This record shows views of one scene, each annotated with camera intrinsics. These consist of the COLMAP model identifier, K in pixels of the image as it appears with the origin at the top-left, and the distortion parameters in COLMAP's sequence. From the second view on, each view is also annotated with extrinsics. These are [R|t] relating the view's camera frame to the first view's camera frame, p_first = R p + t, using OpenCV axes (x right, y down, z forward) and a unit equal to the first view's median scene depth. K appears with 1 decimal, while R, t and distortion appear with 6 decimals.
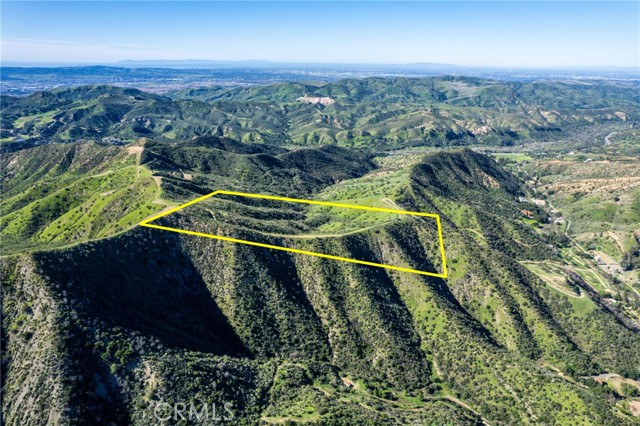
lens RADIAL K [[409.6, 0, 323.0], [0, 409.6, 214.7], [0, 0, 1]] dist [-0.069697, 0.060524]
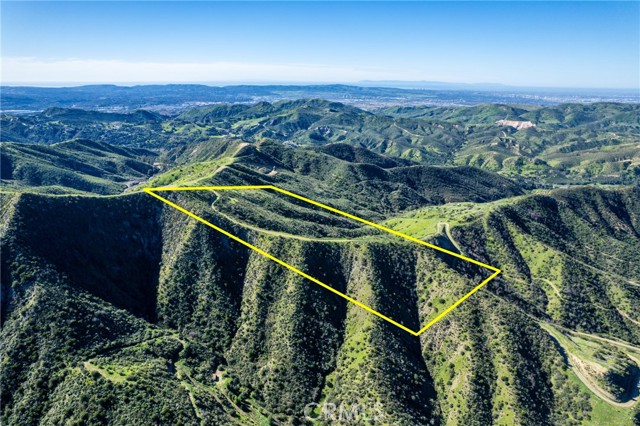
lens RADIAL K [[409.6, 0, 323.3], [0, 409.6, 216.5], [0, 0, 1]] dist [-0.069697, 0.060524]
pose [[0.862919, 0.163186, -0.478268, 0.502318], [-0.184469, 0.982835, 0.002515, -0.011163], [0.470469, 0.086055, 0.878210, 0.166777]]
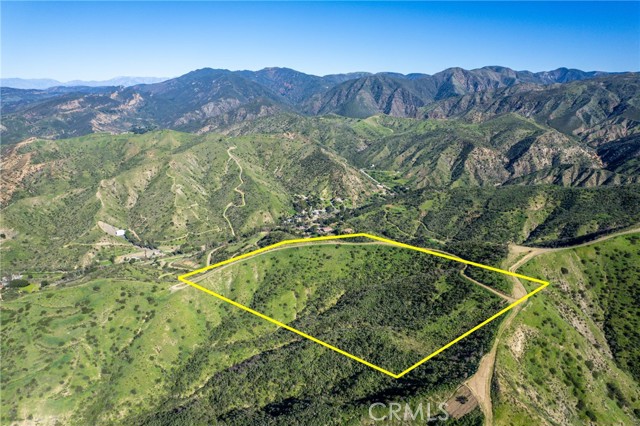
lens RADIAL K [[409.6, 0, 323.1], [0, 409.6, 212.4], [0, 0, 1]] dist [-0.069697, 0.060524]
pose [[-0.559735, -0.253822, 0.788842, -0.736185], [0.290478, 0.831437, 0.473640, -0.585351], [-0.776093, 0.494254, -0.391654, 1.473608]]
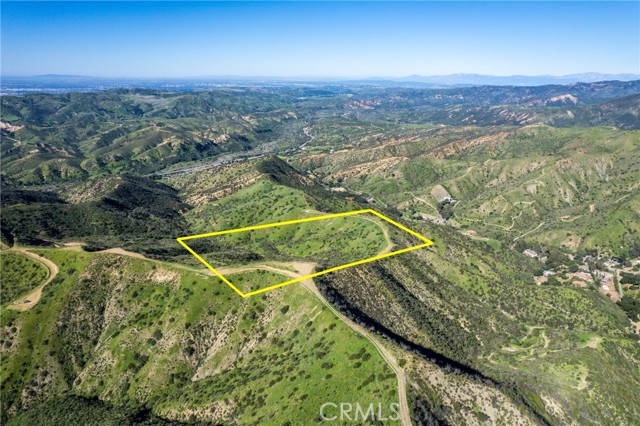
lens RADIAL K [[409.6, 0, 323.0], [0, 409.6, 214.8], [0, 0, 1]] dist [-0.069697, 0.060524]
pose [[0.697466, -0.233723, 0.677433, -0.748101], [0.249705, 0.965338, 0.075964, -0.140543], [-0.671706, 0.116176, 0.731652, 0.333932]]
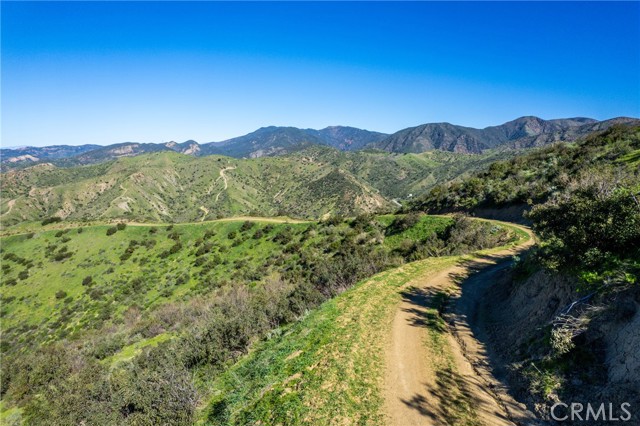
lens RADIAL K [[409.6, 0, 323.0], [0, 409.6, 214.4], [0, 0, 1]] dist [-0.069697, 0.060524]
pose [[-0.411991, -0.144077, 0.899725, -0.298799], [0.318499, 0.902363, 0.290343, -0.025437], [-0.853710, 0.406180, -0.325877, 1.004683]]
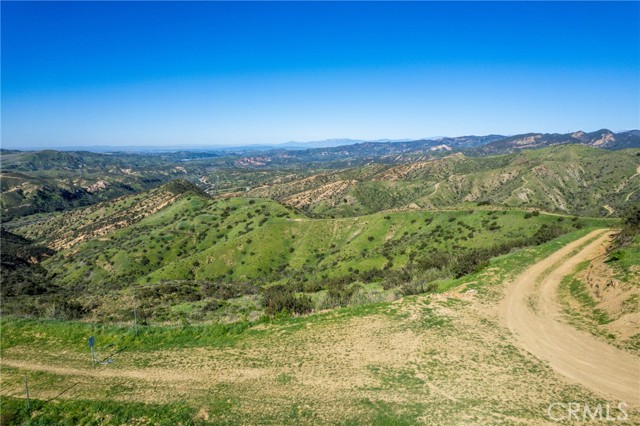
lens RADIAL K [[409.6, 0, 322.6], [0, 409.6, 215.6], [0, 0, 1]] dist [-0.069697, 0.060524]
pose [[0.467043, -0.164885, 0.868725, -0.451405], [0.322363, 0.946595, 0.006357, -0.052722], [-0.823379, 0.277076, 0.495254, 1.016121]]
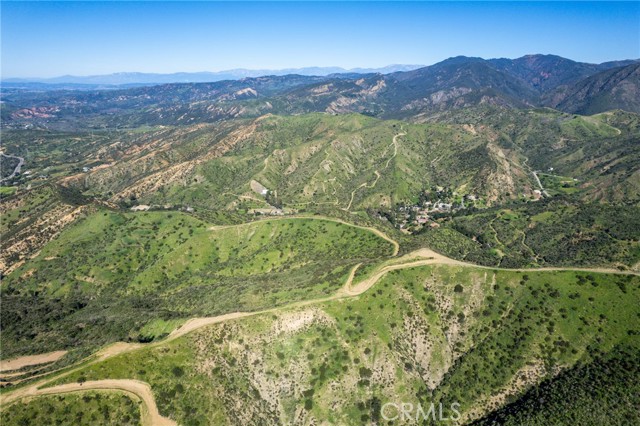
lens RADIAL K [[409.6, 0, 323.8], [0, 409.6, 213.8], [0, 0, 1]] dist [-0.069697, 0.060524]
pose [[0.014625, -0.332109, 0.943128, -1.016639], [0.357121, 0.882752, 0.305310, -0.375152], [-0.933944, 0.332345, 0.131513, 0.924097]]
